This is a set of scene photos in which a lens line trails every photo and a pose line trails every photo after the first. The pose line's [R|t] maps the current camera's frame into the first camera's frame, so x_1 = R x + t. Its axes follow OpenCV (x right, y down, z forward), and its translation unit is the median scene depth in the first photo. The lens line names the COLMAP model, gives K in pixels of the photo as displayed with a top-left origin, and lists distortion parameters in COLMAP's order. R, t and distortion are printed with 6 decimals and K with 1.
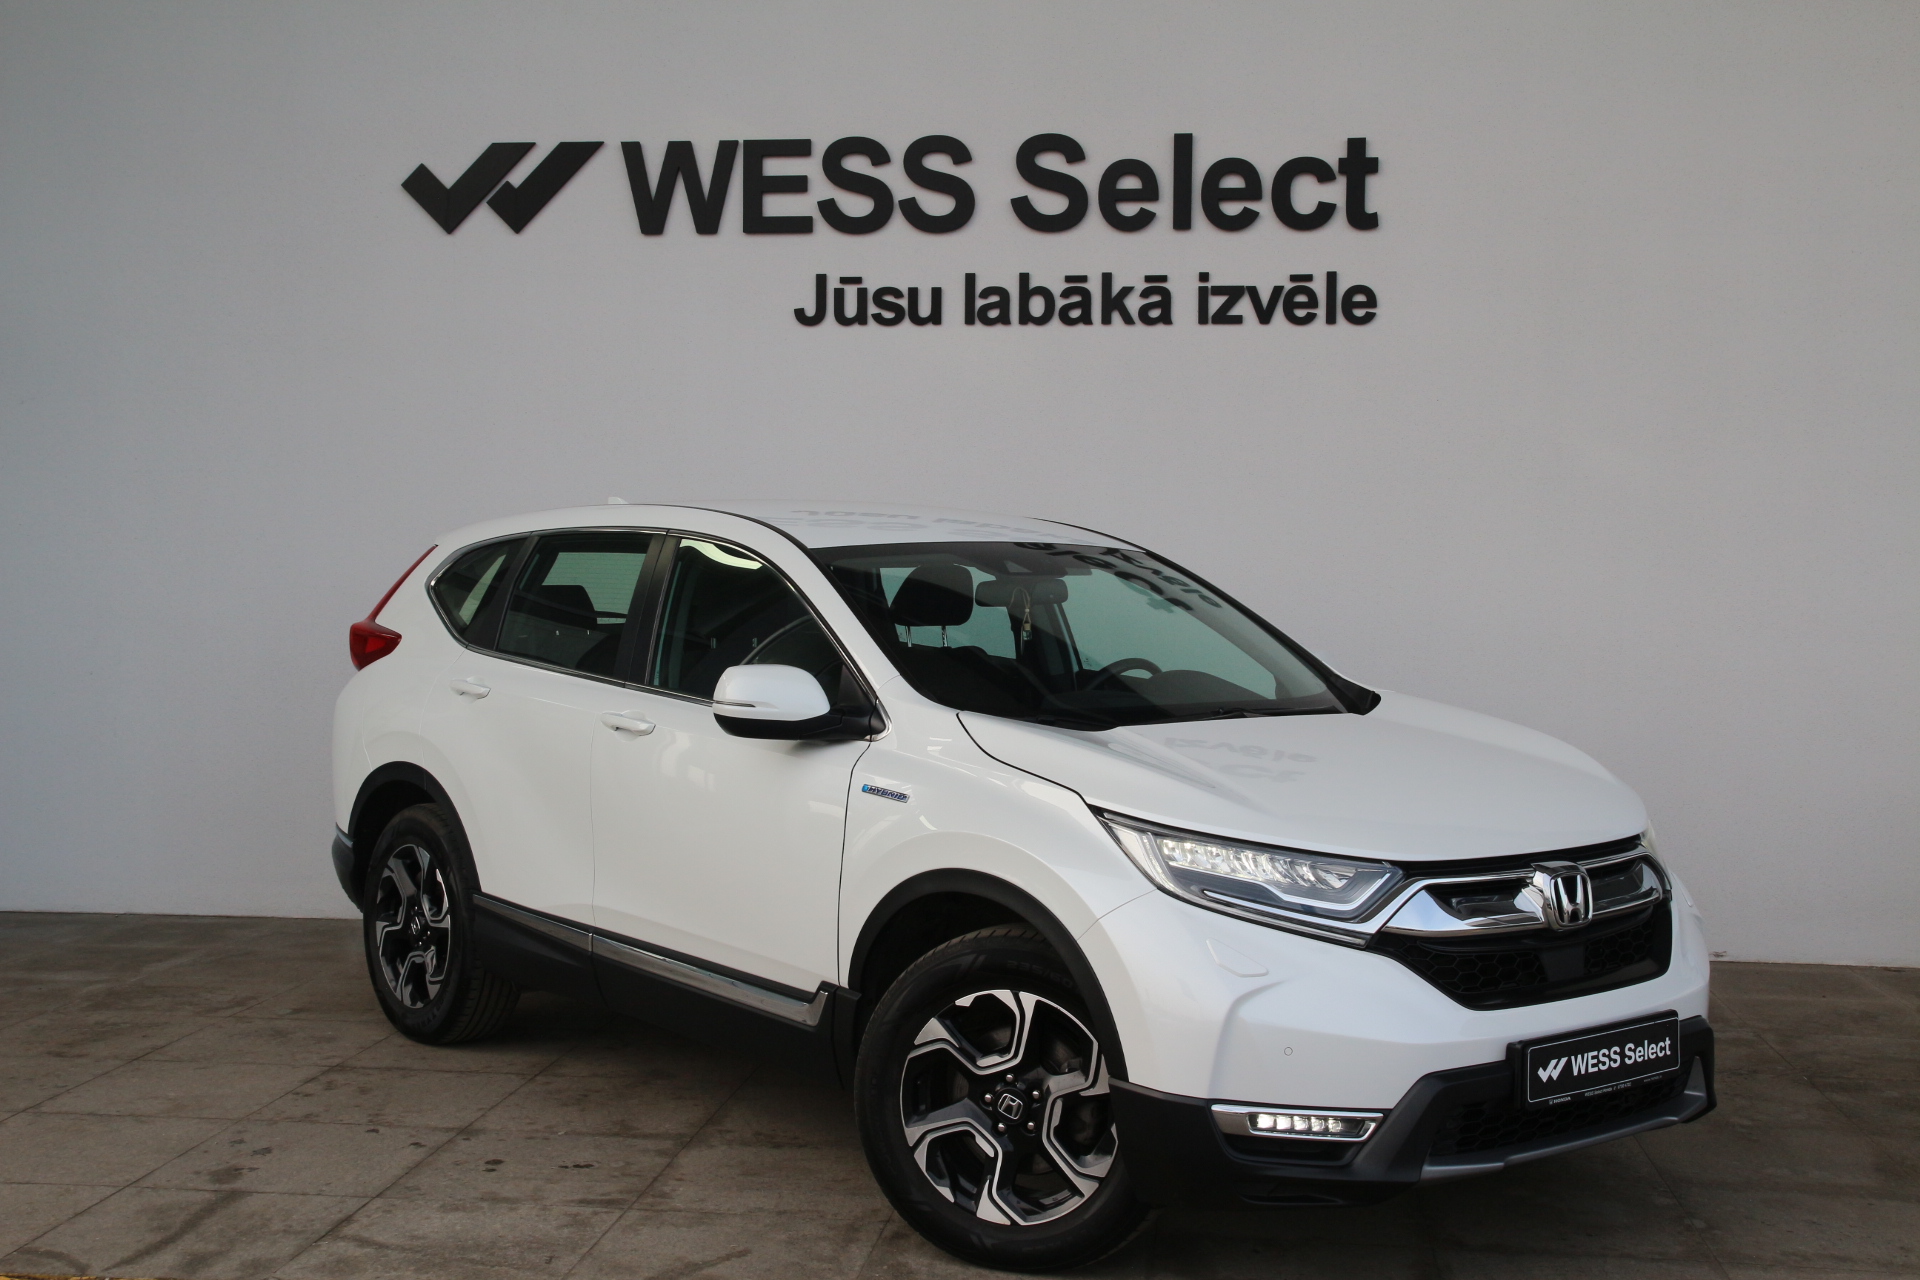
lens RADIAL K [[2329.0, 0, 961.4], [0, 2329.0, 638.9], [0, 0, 1]] dist [0.046393, 0.000000]
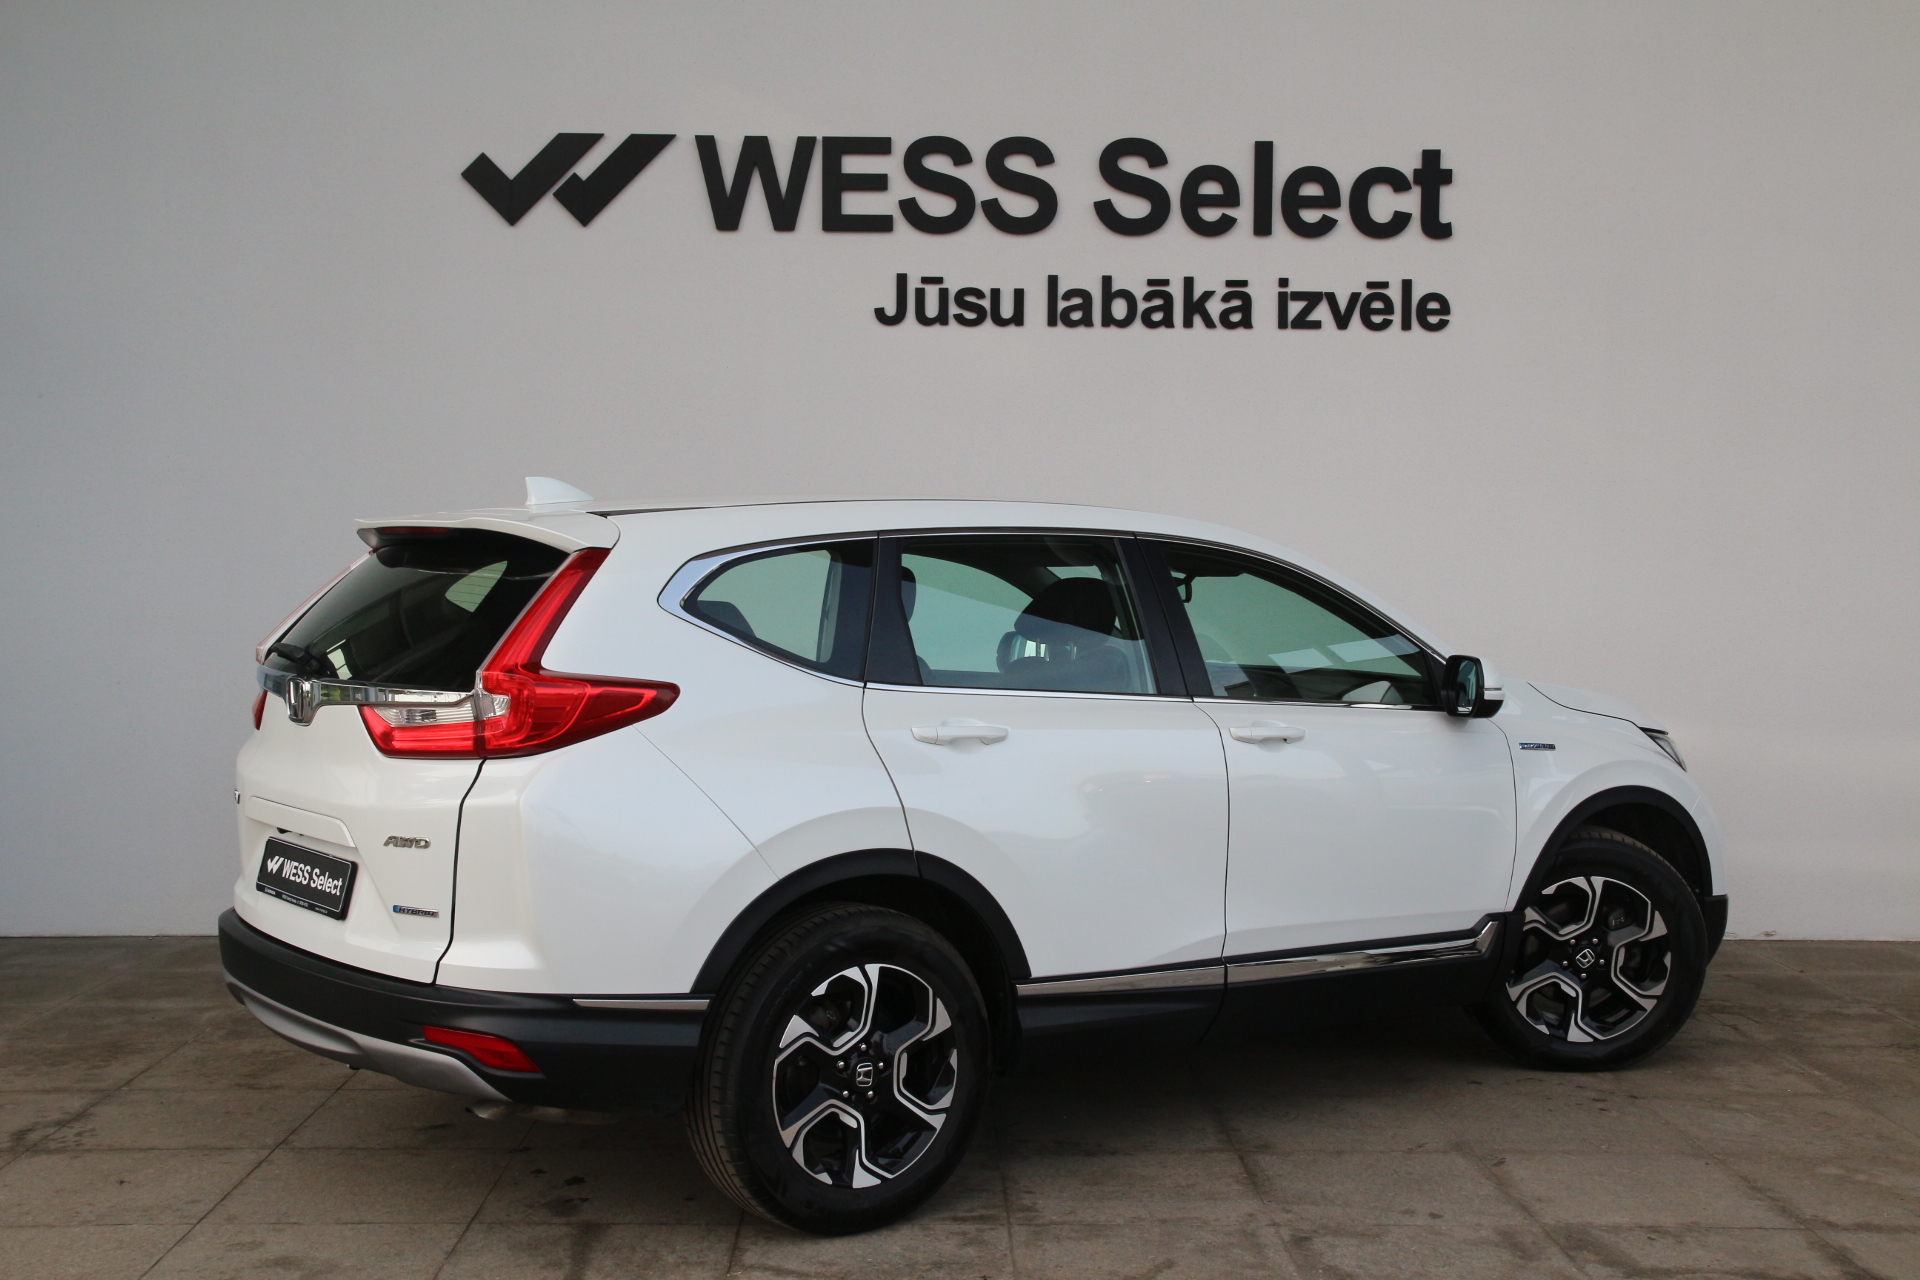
lens RADIAL K [[2329.0, 0, 957.6], [0, 2329.0, 636.3], [0, 0, 1]] dist [0.046393, 0.000000]
pose [[0.988421, -0.007995, 0.151523, -0.191468], [0.007282, 0.999960, 0.005260, -0.007052], [-0.151558, -0.004096, 0.988440, 0.013953]]
